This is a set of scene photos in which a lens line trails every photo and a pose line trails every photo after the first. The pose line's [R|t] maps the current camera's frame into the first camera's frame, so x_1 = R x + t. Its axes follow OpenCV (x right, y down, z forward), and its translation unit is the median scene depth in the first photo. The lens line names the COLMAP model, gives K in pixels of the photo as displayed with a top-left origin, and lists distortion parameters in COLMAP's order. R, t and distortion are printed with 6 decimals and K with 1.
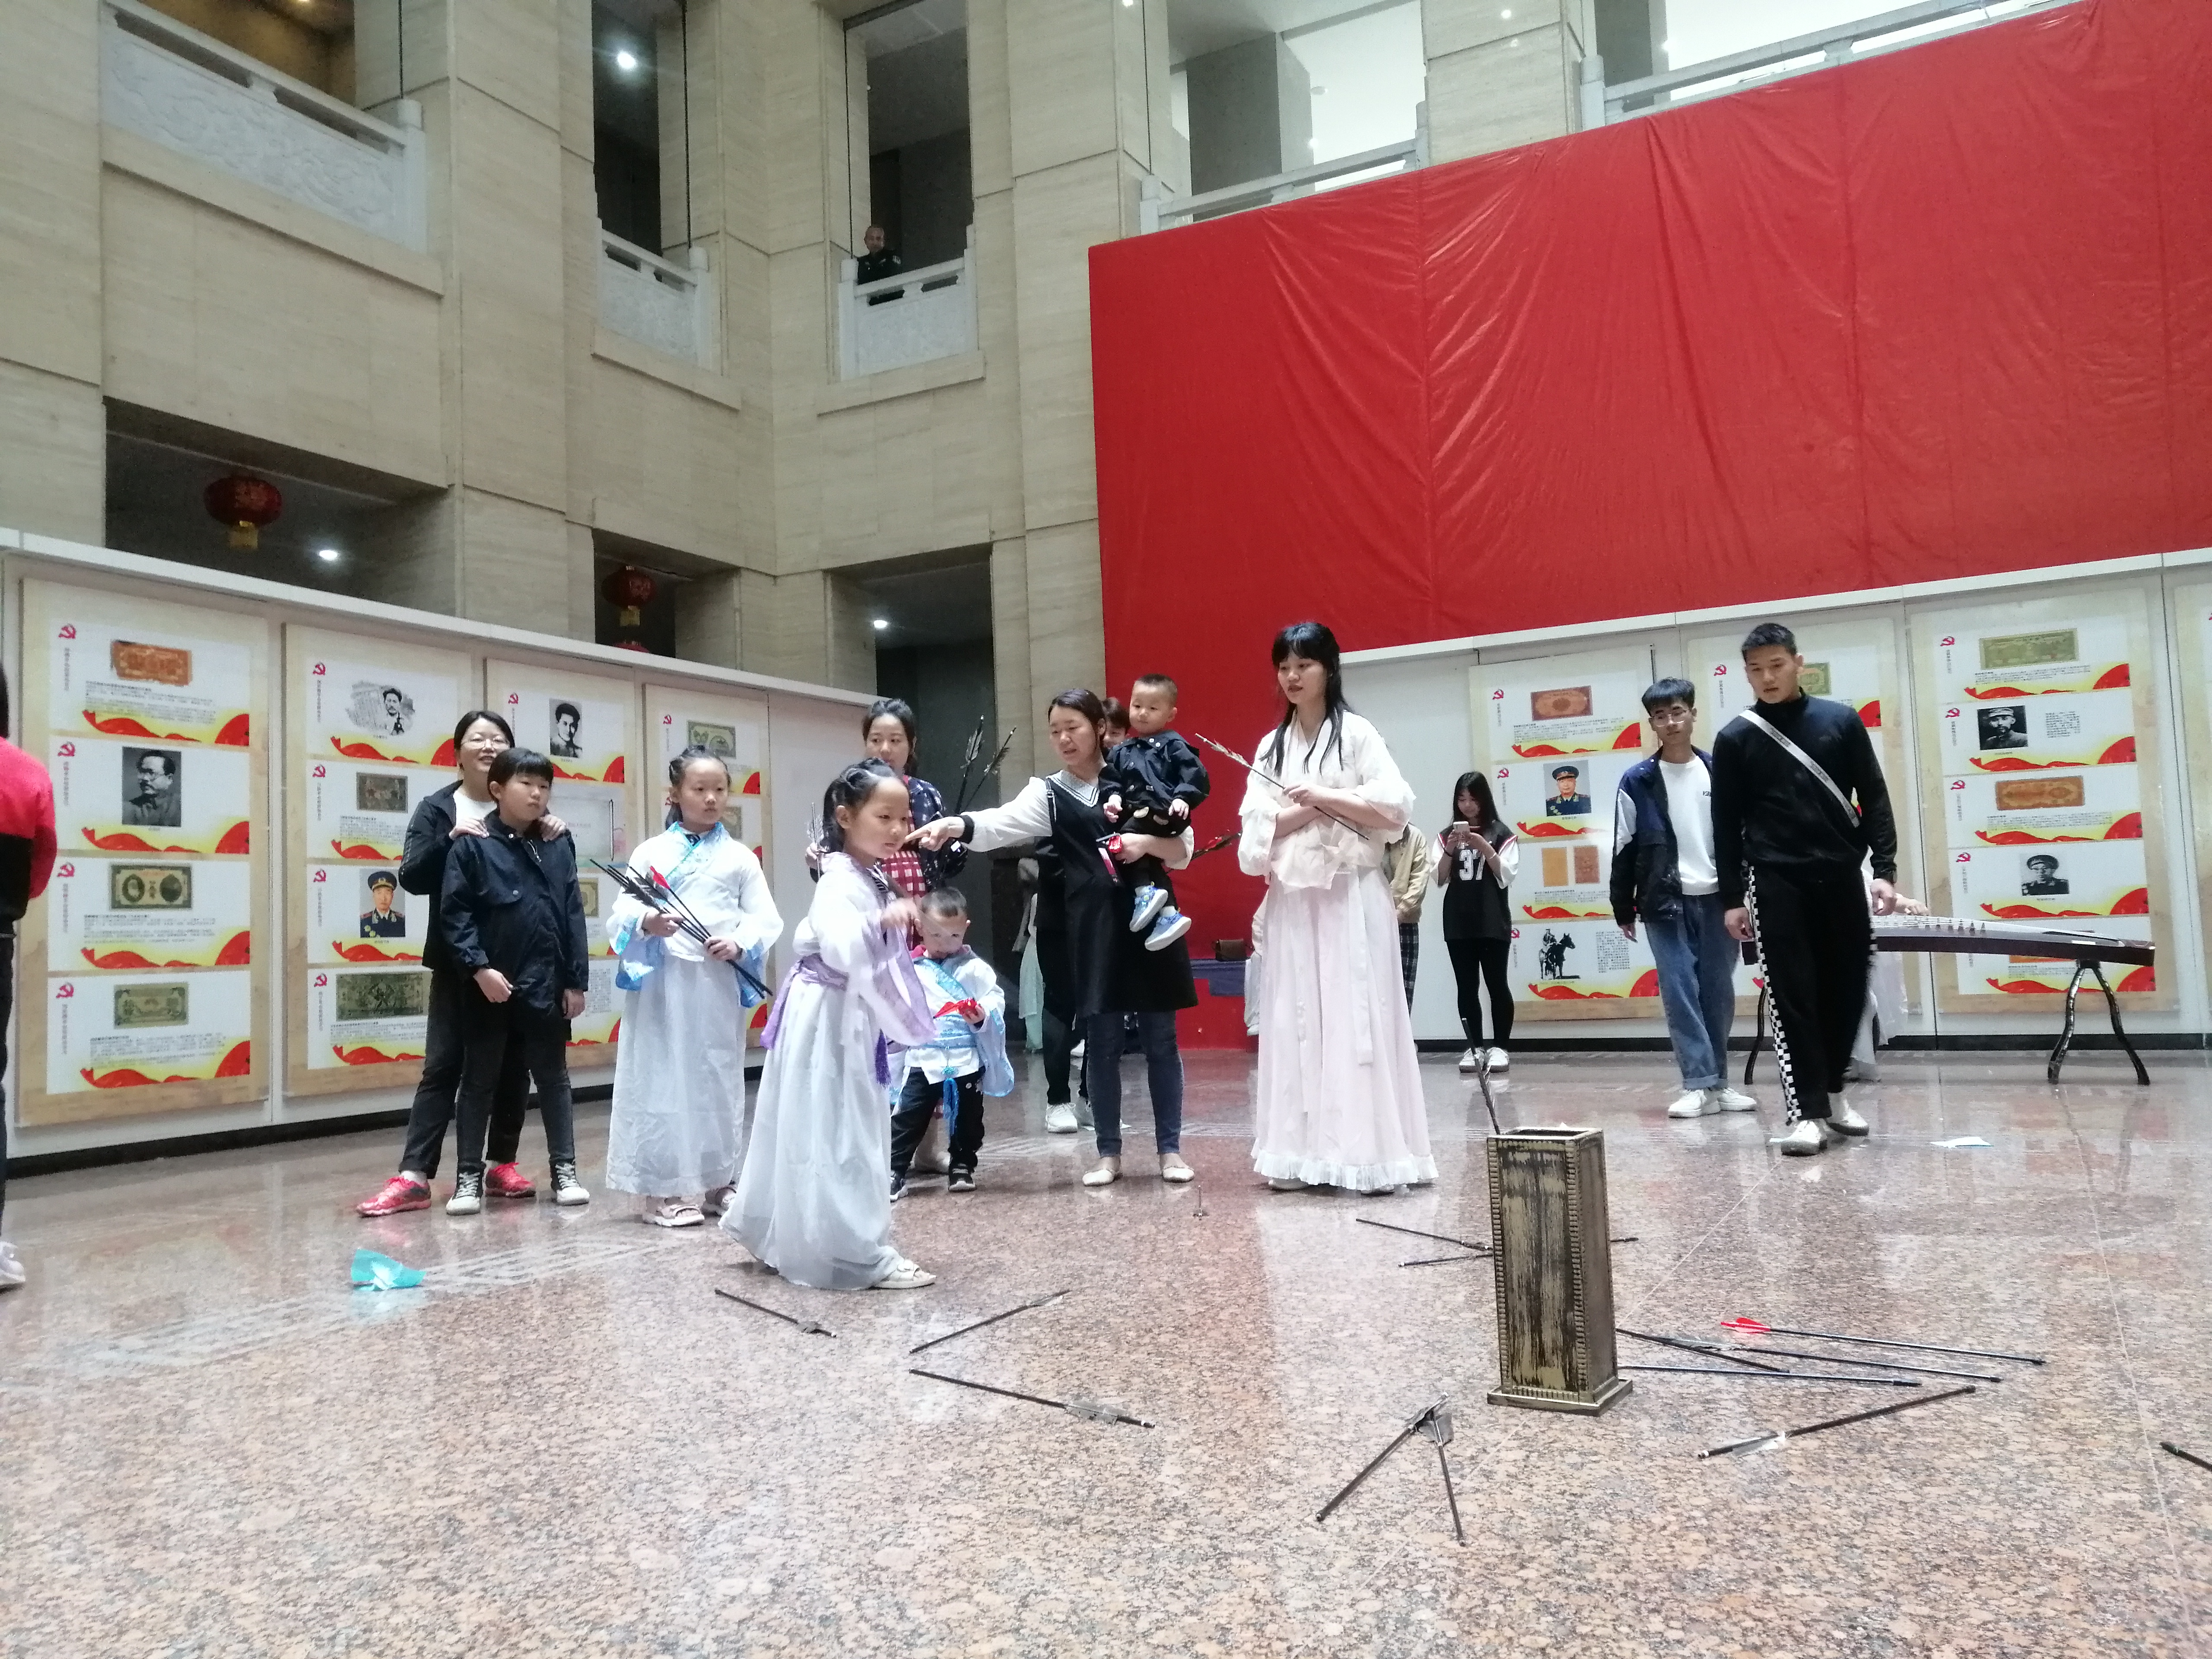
lens RADIAL K [[1737.8, 0, 1106.0], [0, 1737.8, 829.5], [0, 0, 1]] dist [-0.005864, 0.040656]
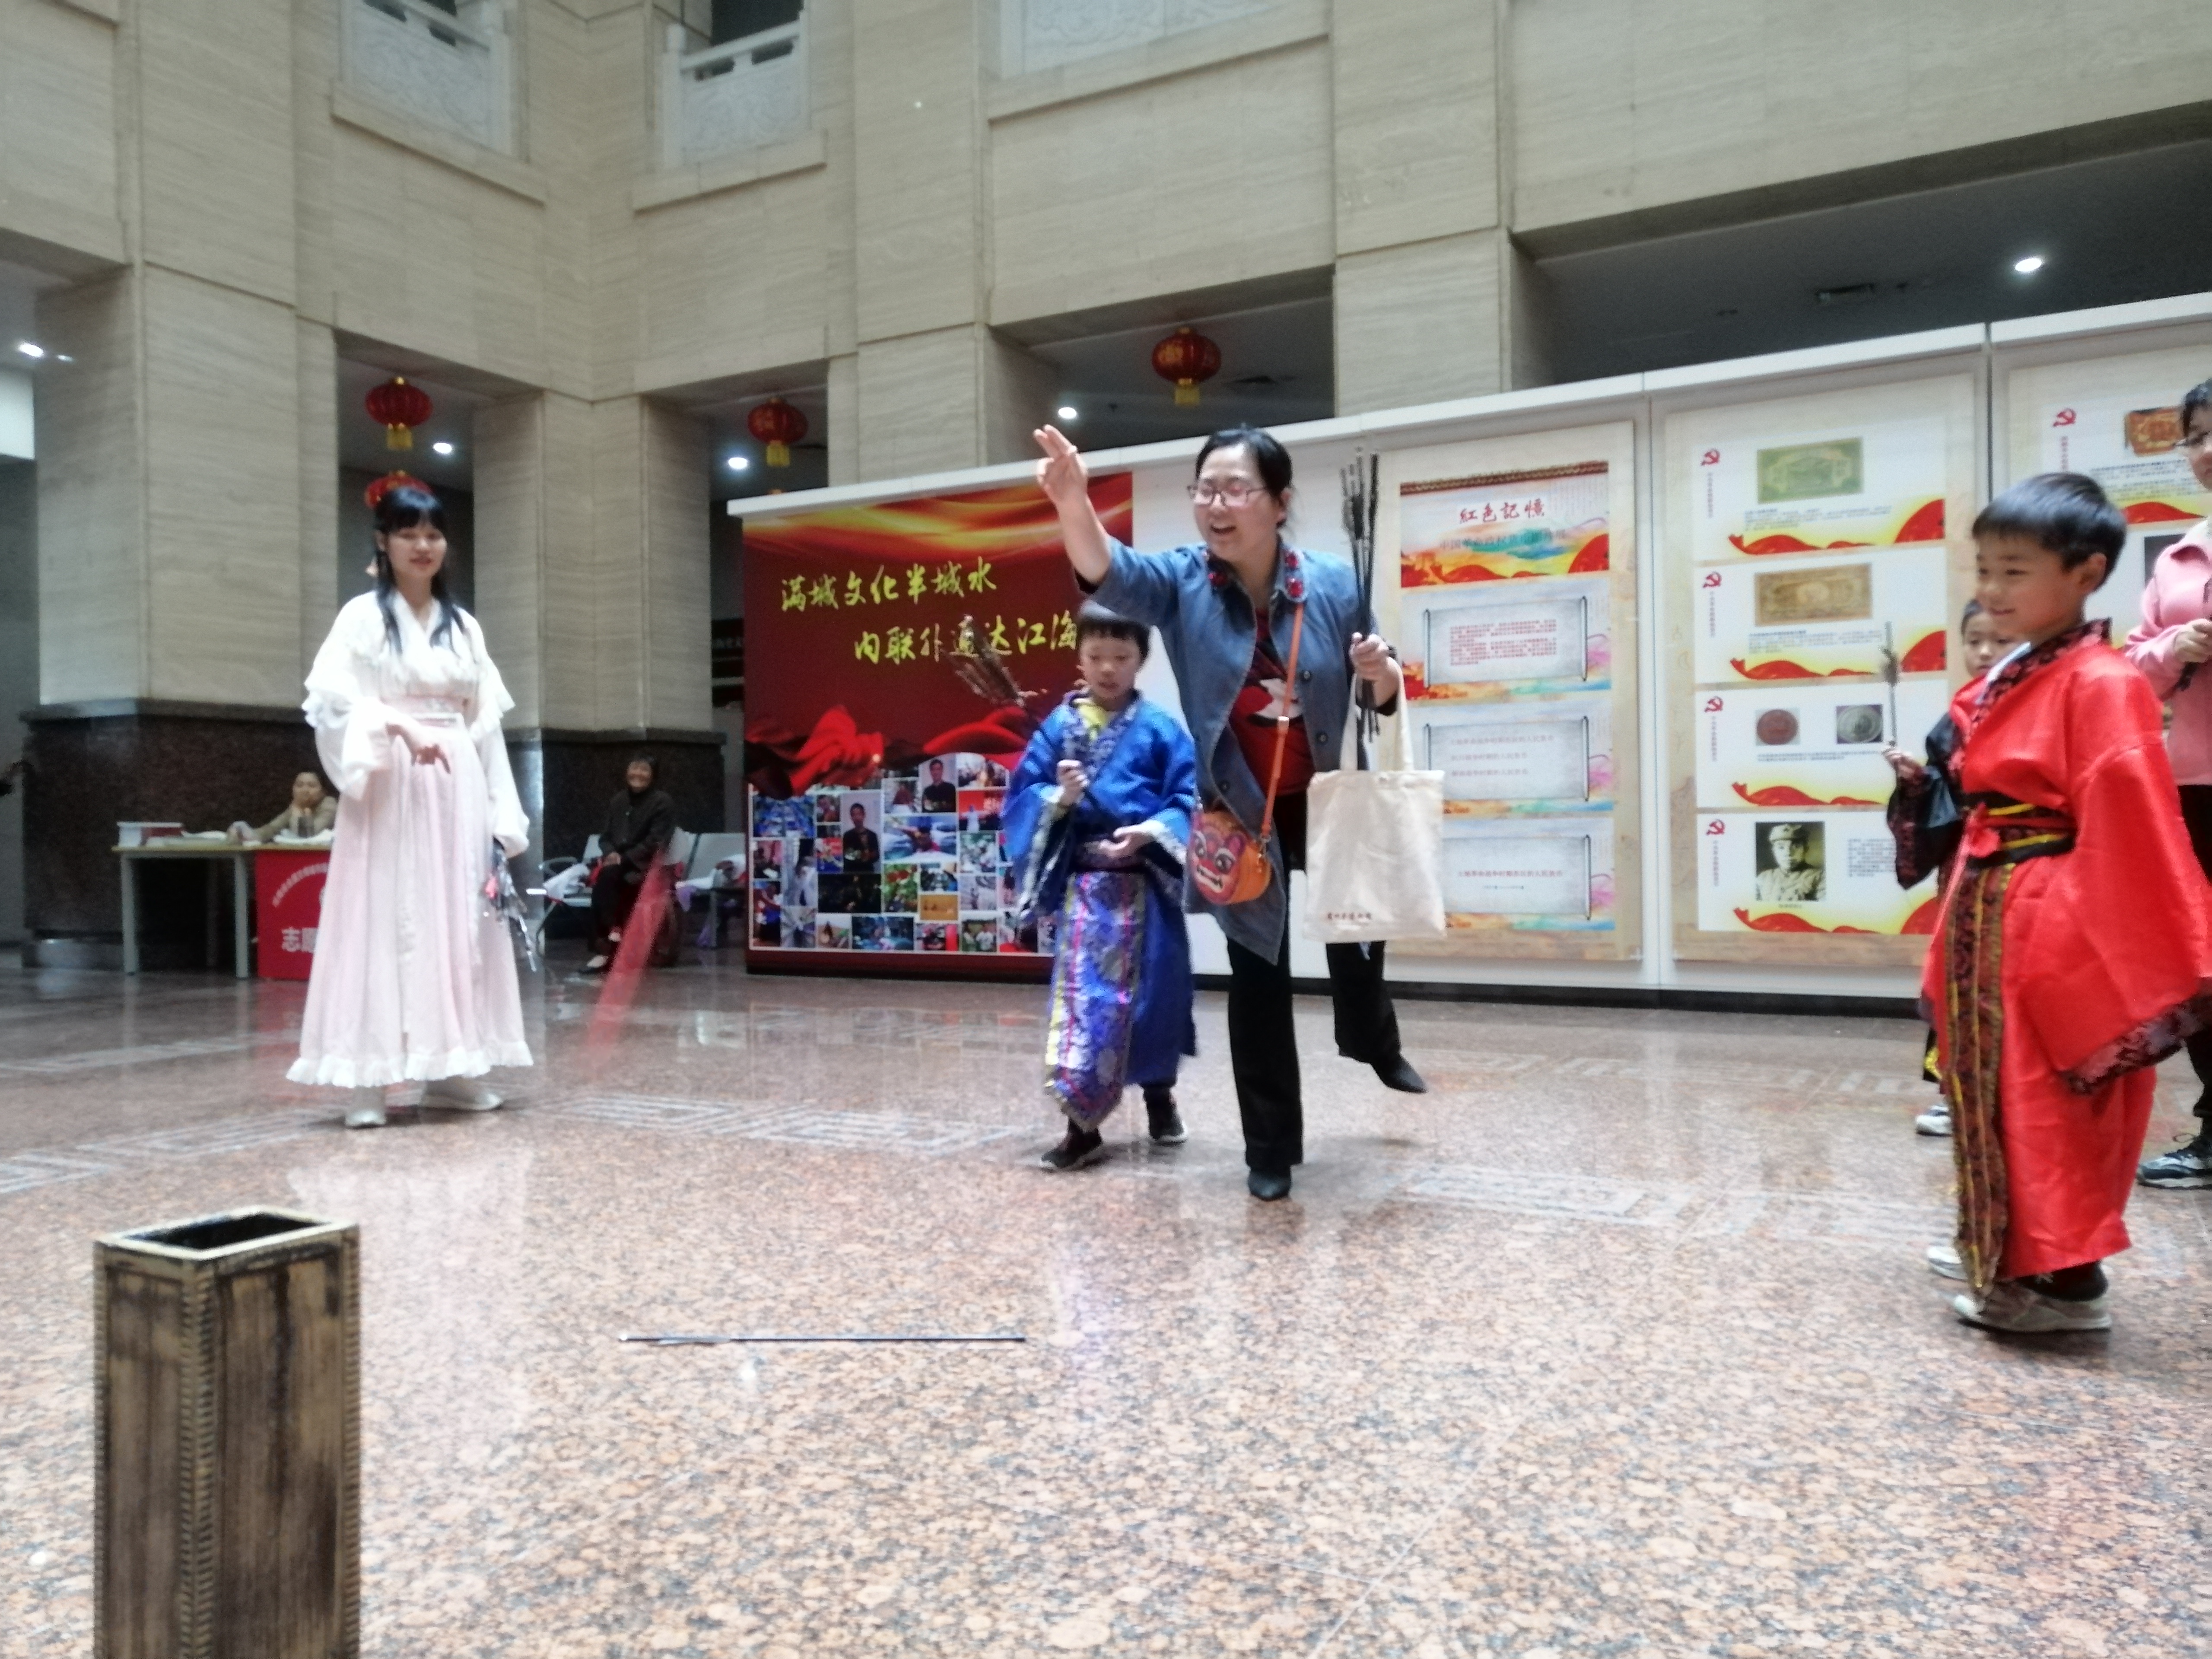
lens RADIAL K [[1724.8, 0, 1106.0], [0, 1724.8, 829.5], [0, 0, 1]] dist [0.004928, 0.032361]
pose [[-0.018139, 0.034441, -0.999242, 0.375994], [0.081849, 0.996103, 0.032847, 0.033193], [0.996480, -0.081191, -0.020887, 0.670894]]
